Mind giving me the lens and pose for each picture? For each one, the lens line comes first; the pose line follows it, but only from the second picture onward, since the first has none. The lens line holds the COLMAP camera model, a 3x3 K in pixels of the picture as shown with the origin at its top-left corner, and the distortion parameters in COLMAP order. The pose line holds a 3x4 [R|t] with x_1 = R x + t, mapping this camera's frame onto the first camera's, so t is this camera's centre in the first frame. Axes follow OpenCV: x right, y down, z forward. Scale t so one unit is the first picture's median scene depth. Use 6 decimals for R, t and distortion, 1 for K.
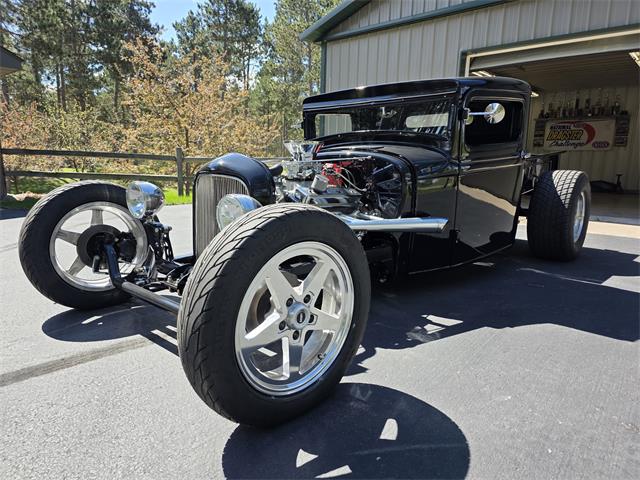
lens RADIAL K [[429.7, 0, 325.4], [0, 429.7, 239.9], [0, 0, 1]] dist [0.056047, -0.048731]
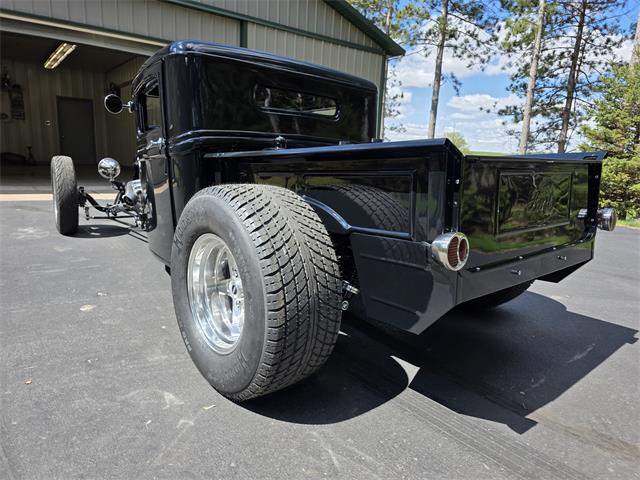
lens RADIAL K [[429.7, 0, 316.9], [0, 429.7, 248.9], [0, 0, 1]] dist [0.056047, -0.048731]
pose [[0.194214, -0.225792, 0.954620, -1.353144], [0.135301, 0.970014, 0.201906, -0.161838], [-0.971584, 0.089948, 0.218940, 0.626504]]
